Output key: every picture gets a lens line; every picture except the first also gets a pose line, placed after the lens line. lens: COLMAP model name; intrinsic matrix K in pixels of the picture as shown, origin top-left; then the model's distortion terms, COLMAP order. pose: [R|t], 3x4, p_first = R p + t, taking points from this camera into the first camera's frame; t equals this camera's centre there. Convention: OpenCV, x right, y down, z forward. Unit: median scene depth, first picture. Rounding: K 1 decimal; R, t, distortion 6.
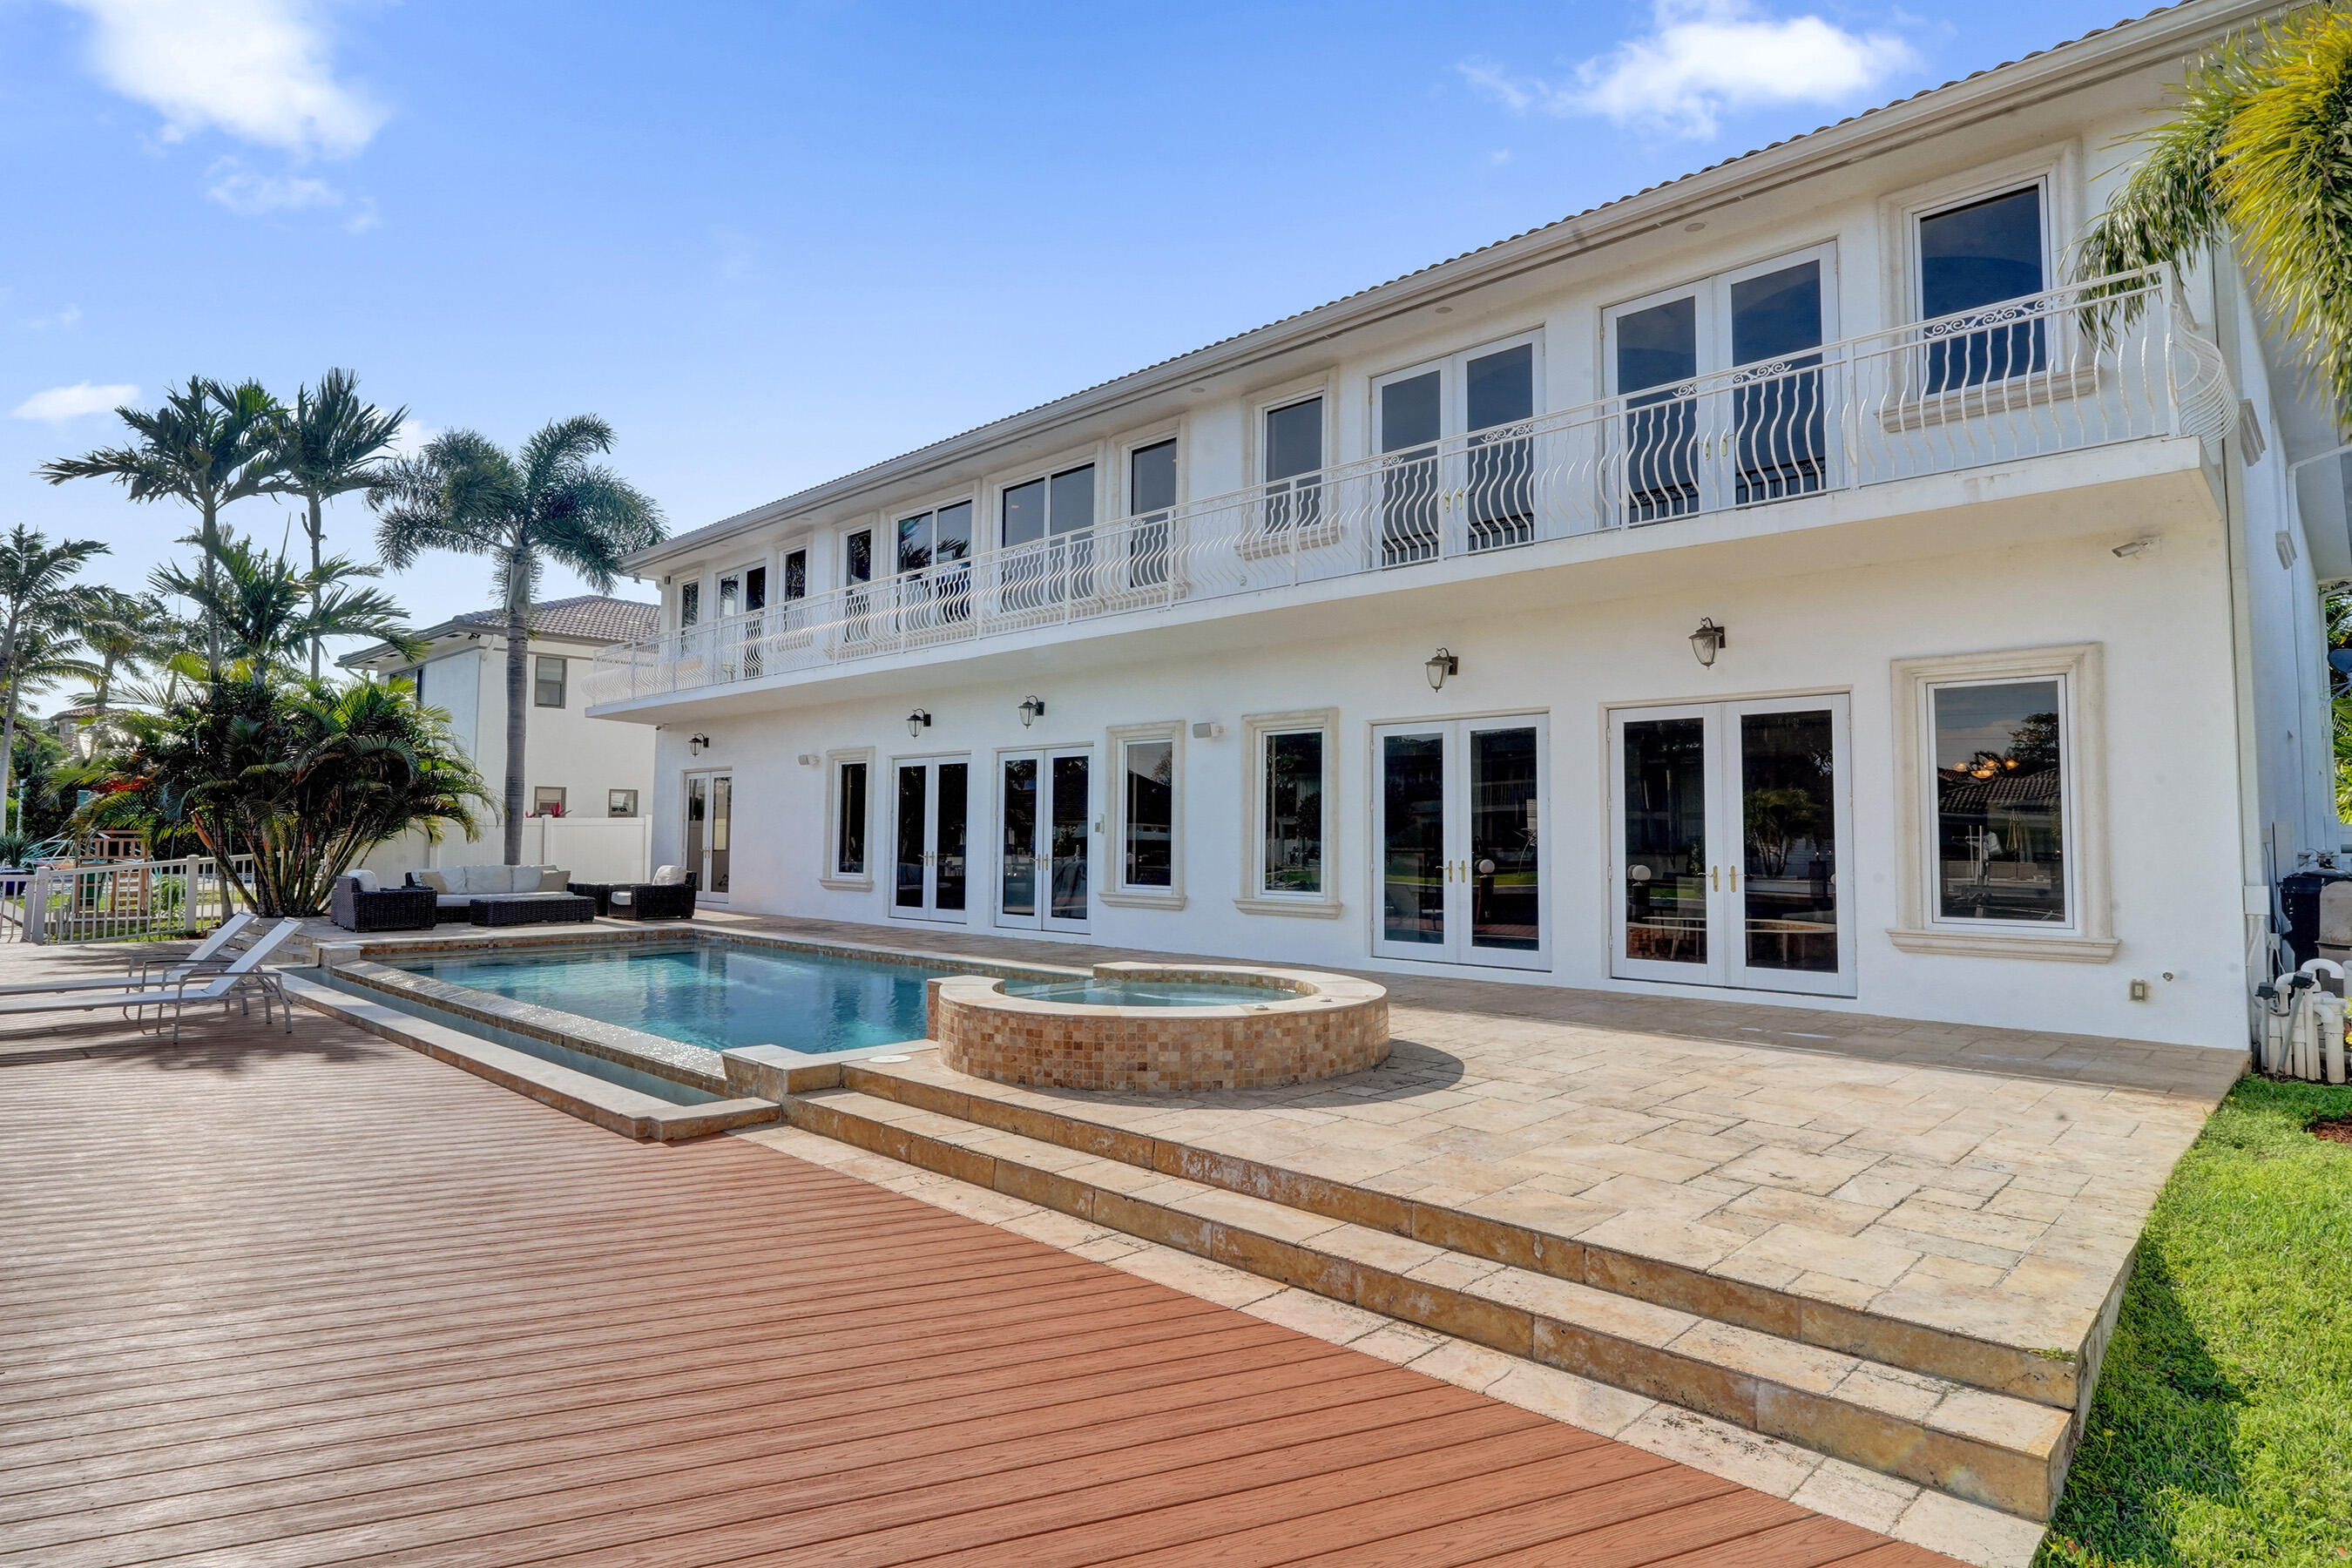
lens RADIAL K [[1237.0, 0, 1164.5], [0, 1237.0, 752.8], [0, 0, 1]] dist [-0.007669, -0.005289]
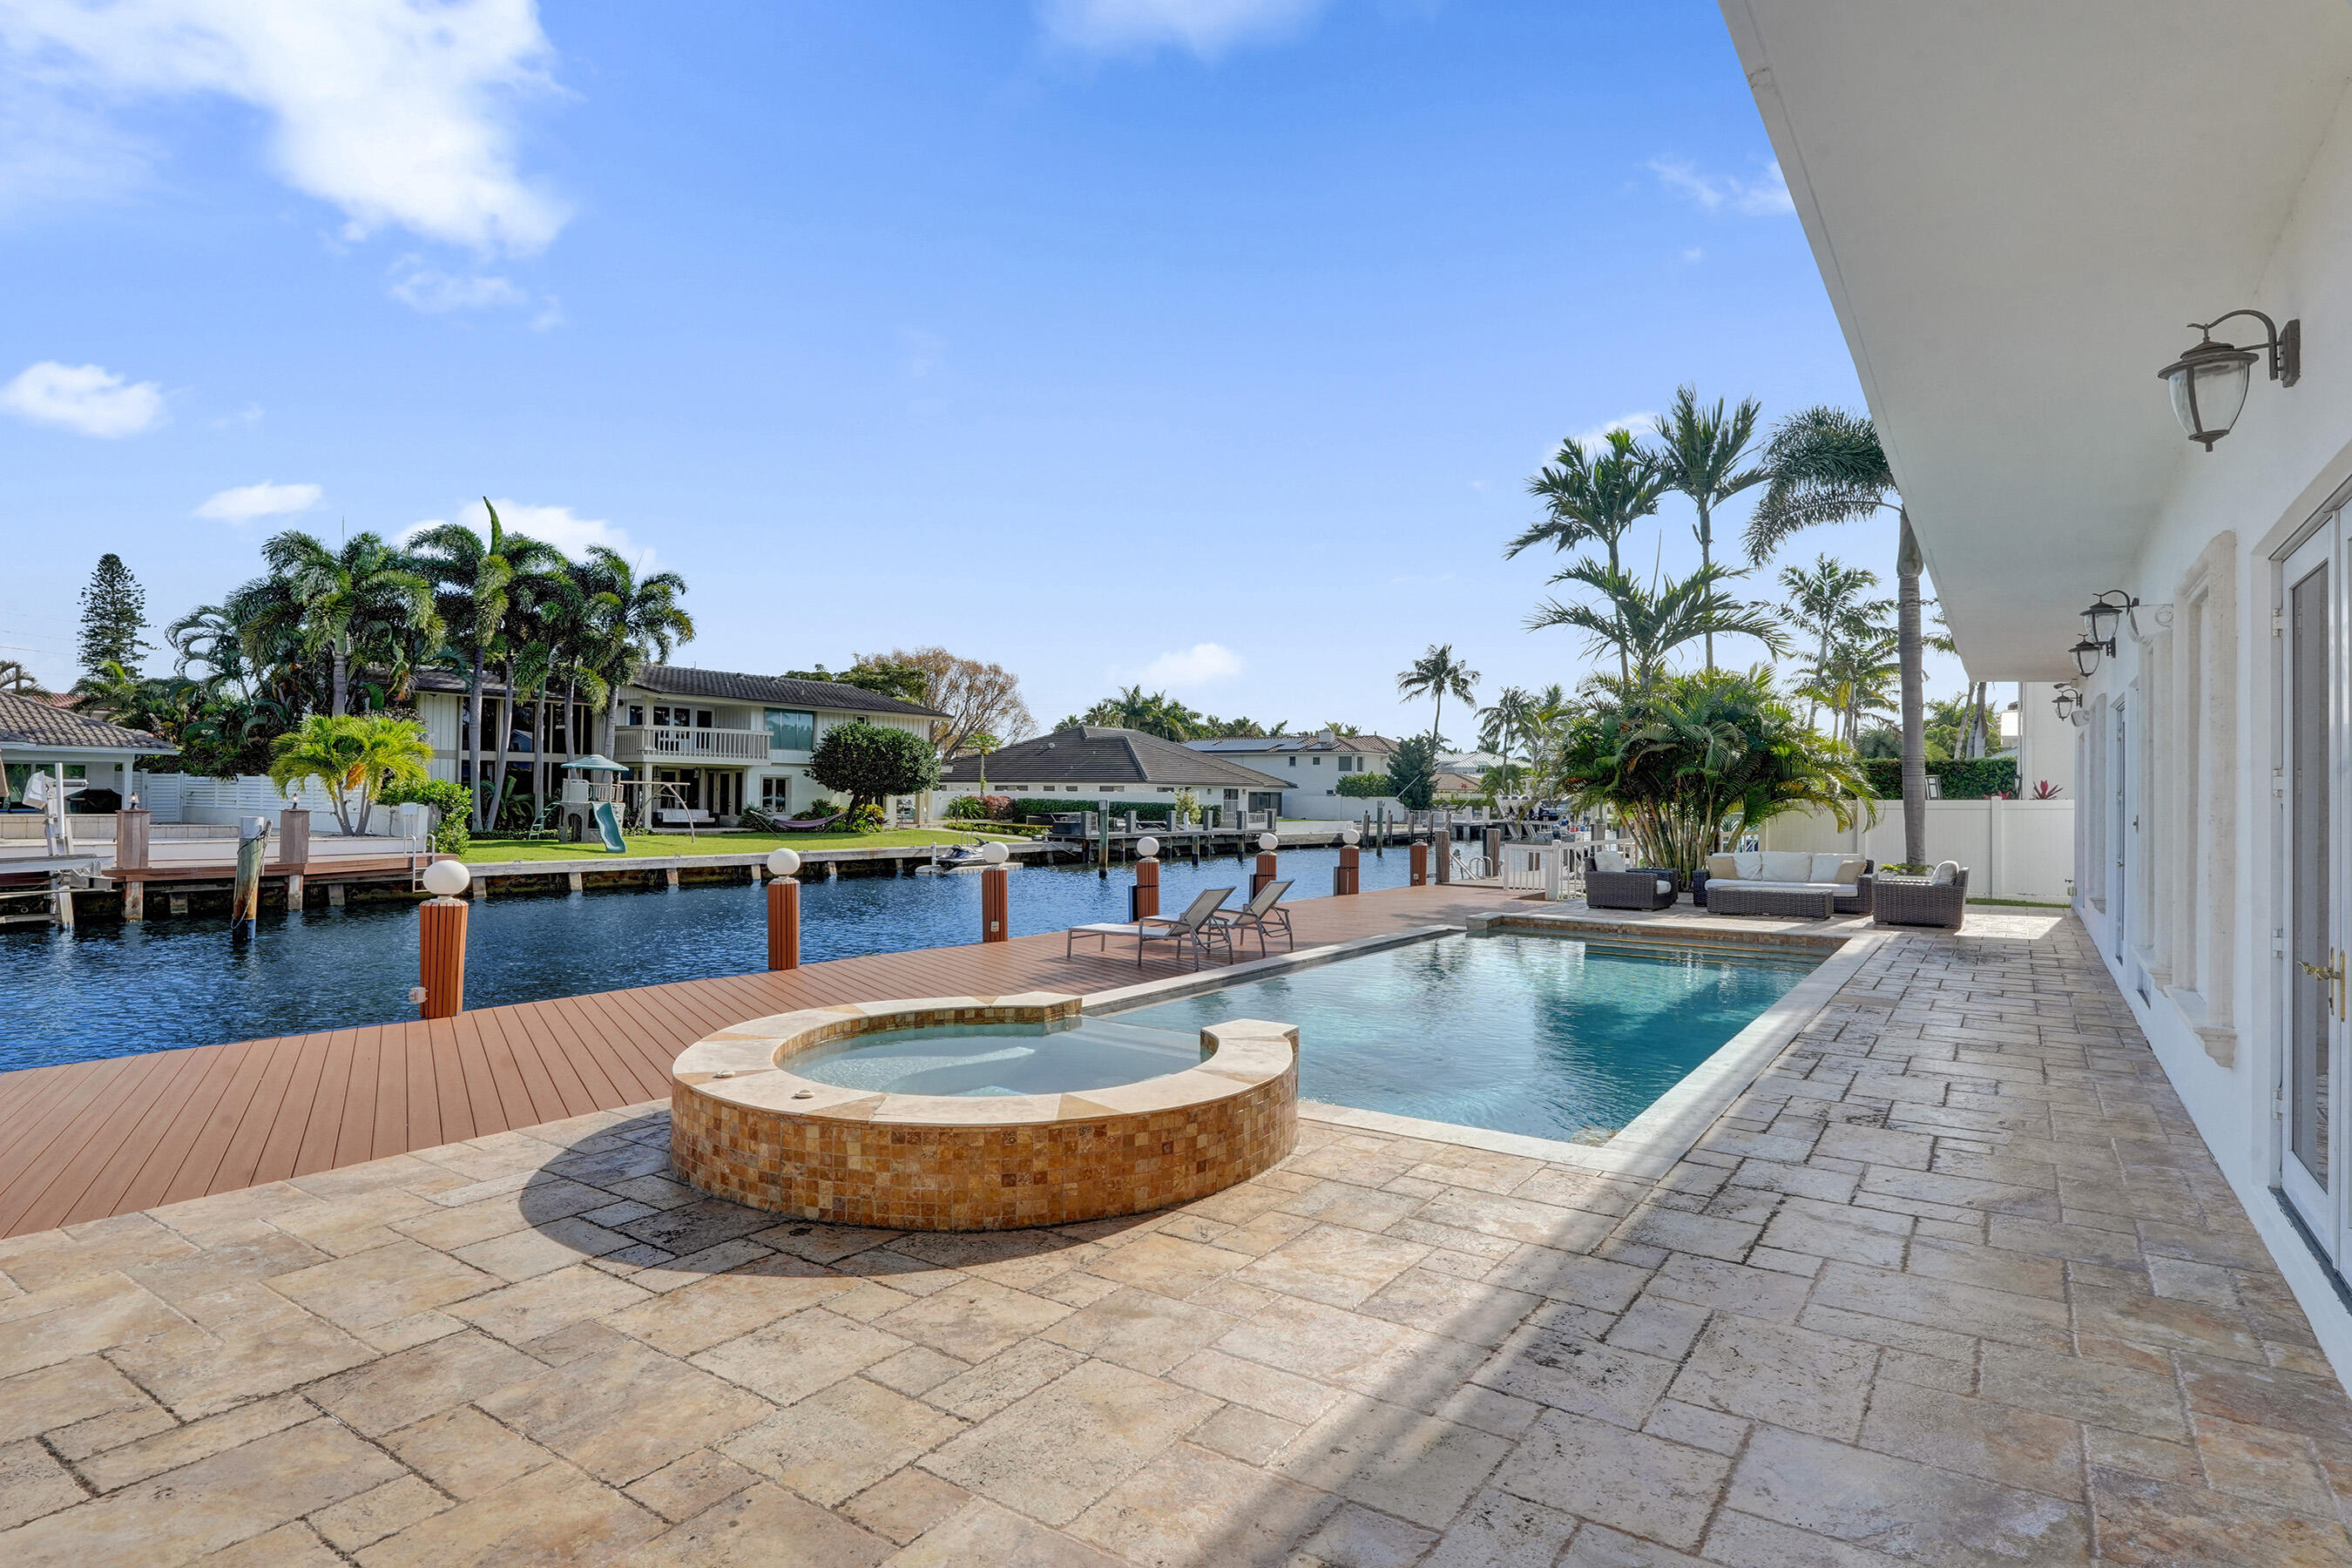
lens RADIAL K [[1237.0, 0, 1193.6], [0, 1237.0, 776.5], [0, 0, 1]] dist [-0.007669, -0.005289]
pose [[0.157470, -0.020430, -0.987312, 0.306673], [0.058029, 0.998250, -0.011401, 0.016230], [0.985817, -0.055497, 0.158380, 0.369693]]
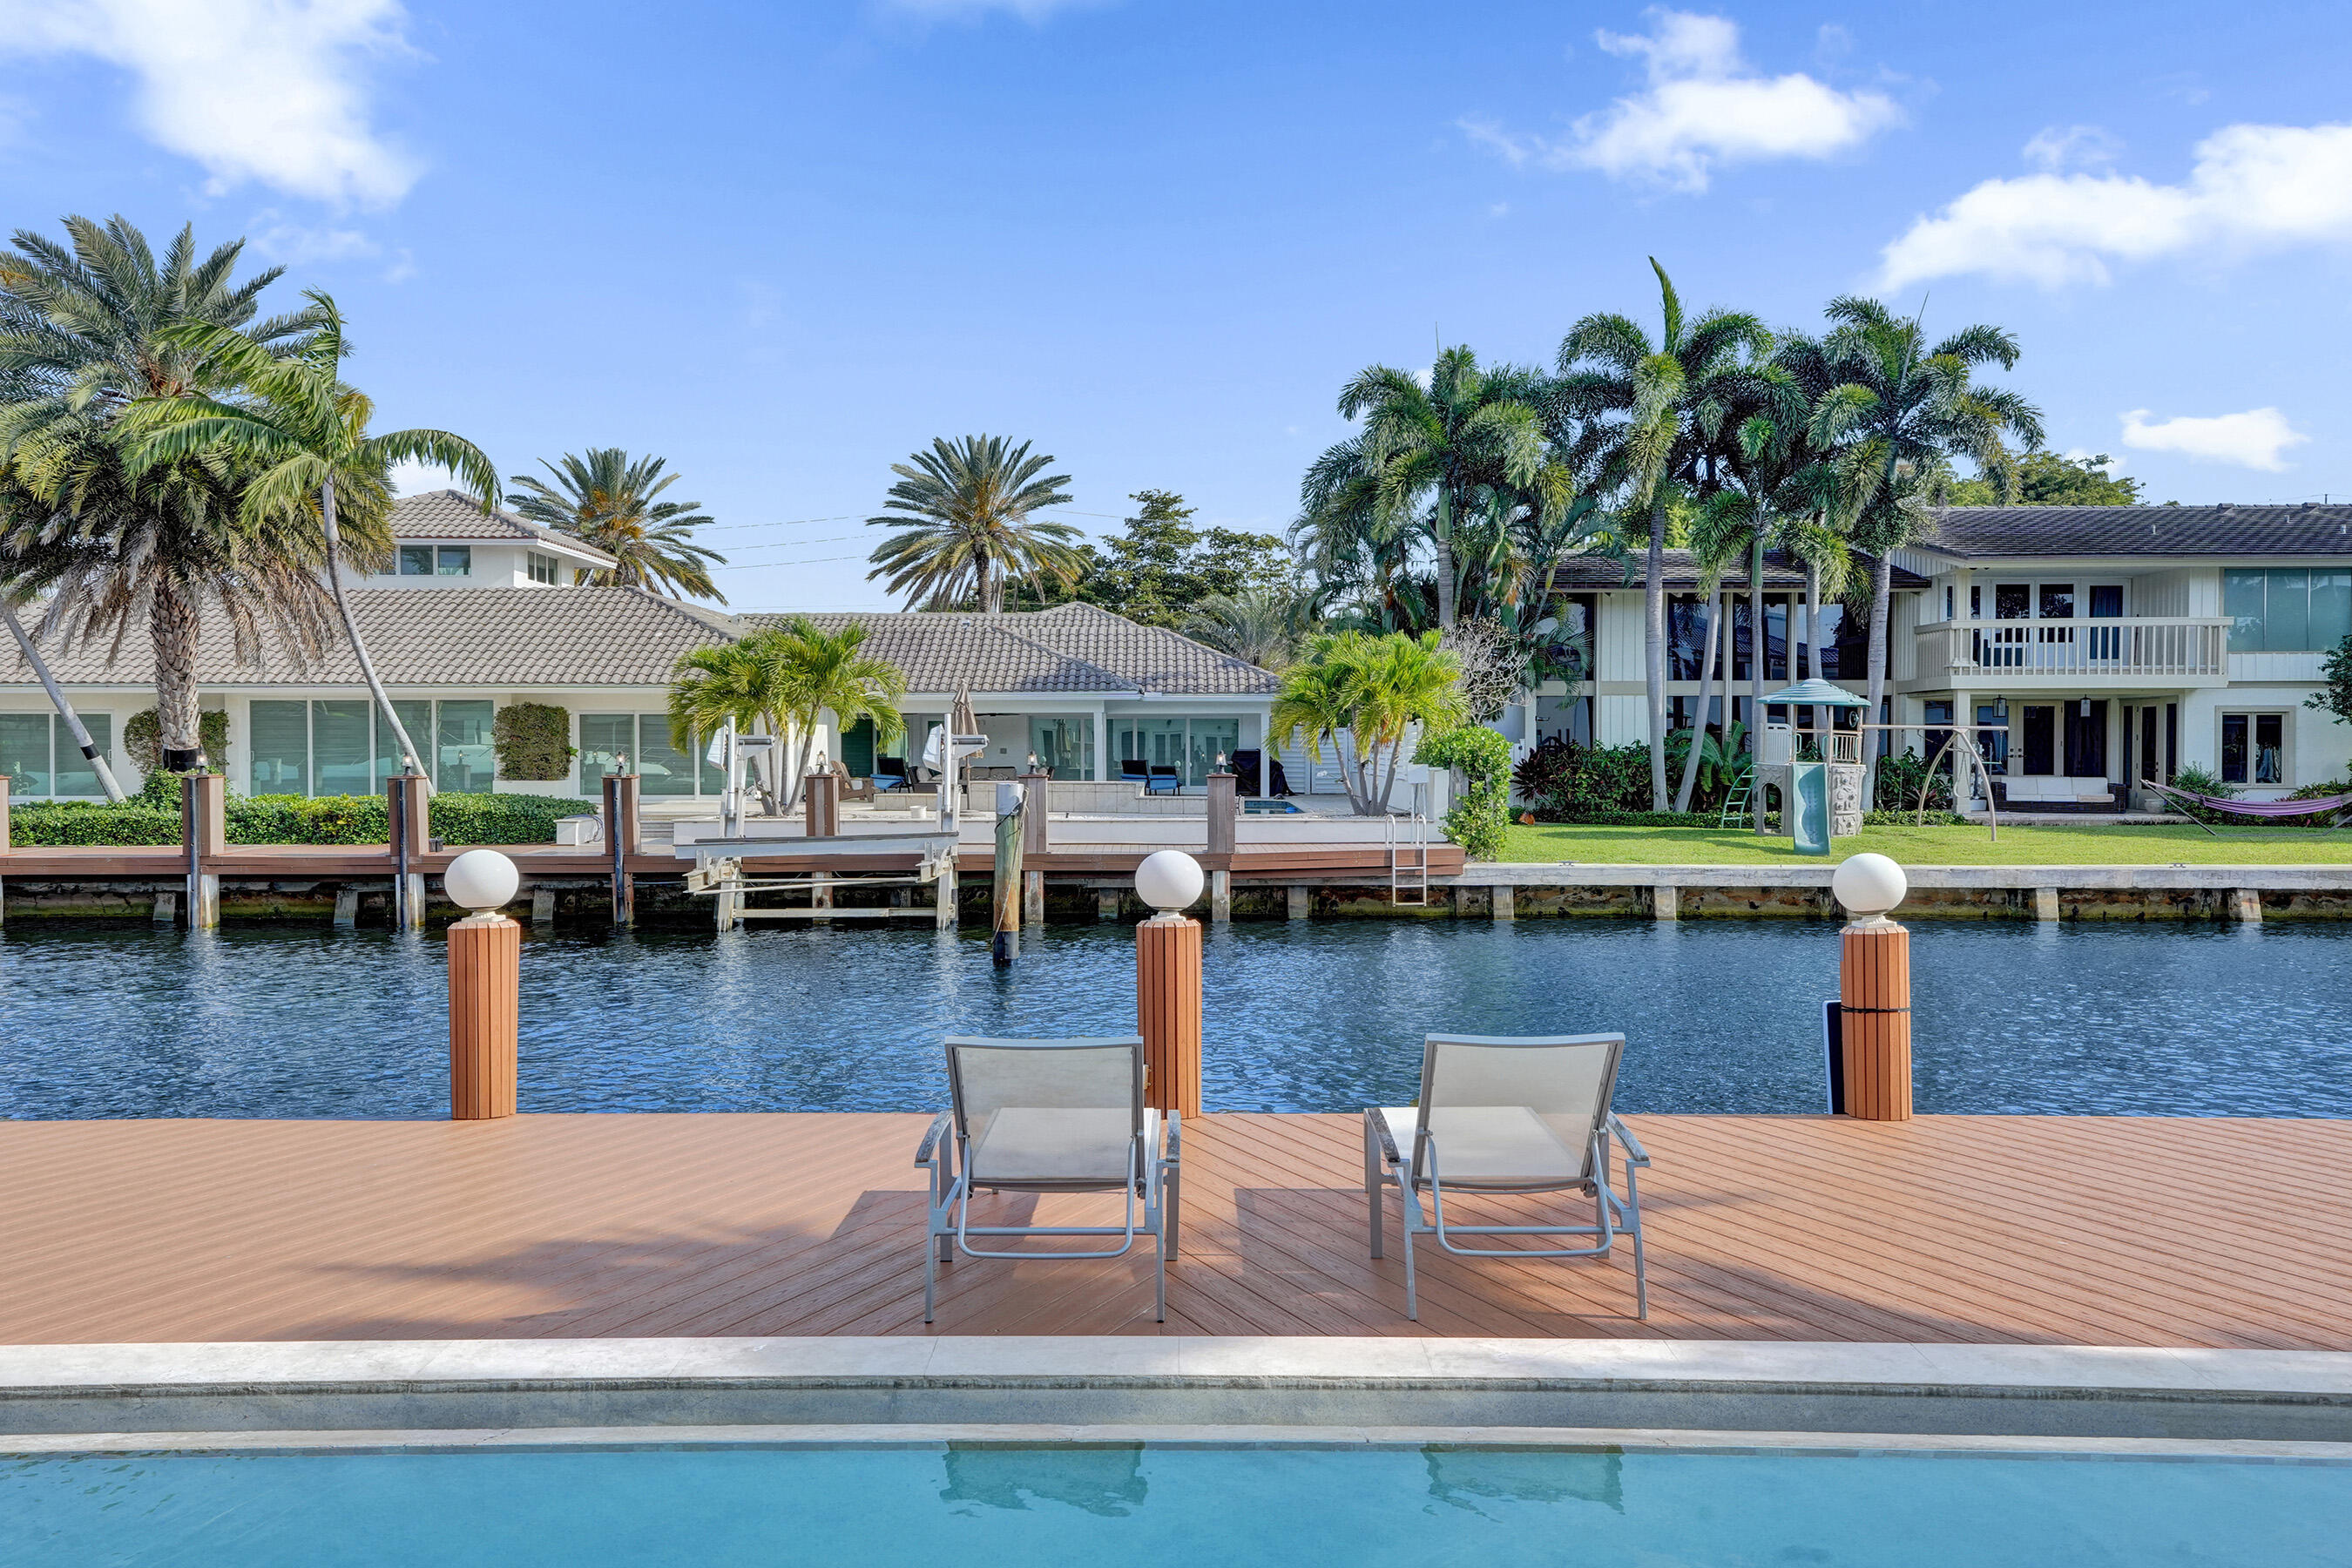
lens RADIAL K [[2009.2, 0, 1166.5], [0, 2009.2, 776.0], [0, 0, 1]] dist [0.059855, -0.003293]
pose [[-0.737894, 0.002925, -0.674910, -0.161926], [0.042414, 0.998215, -0.042046, 0.043541], [0.673583, -0.059651, -0.736701, 0.693661]]
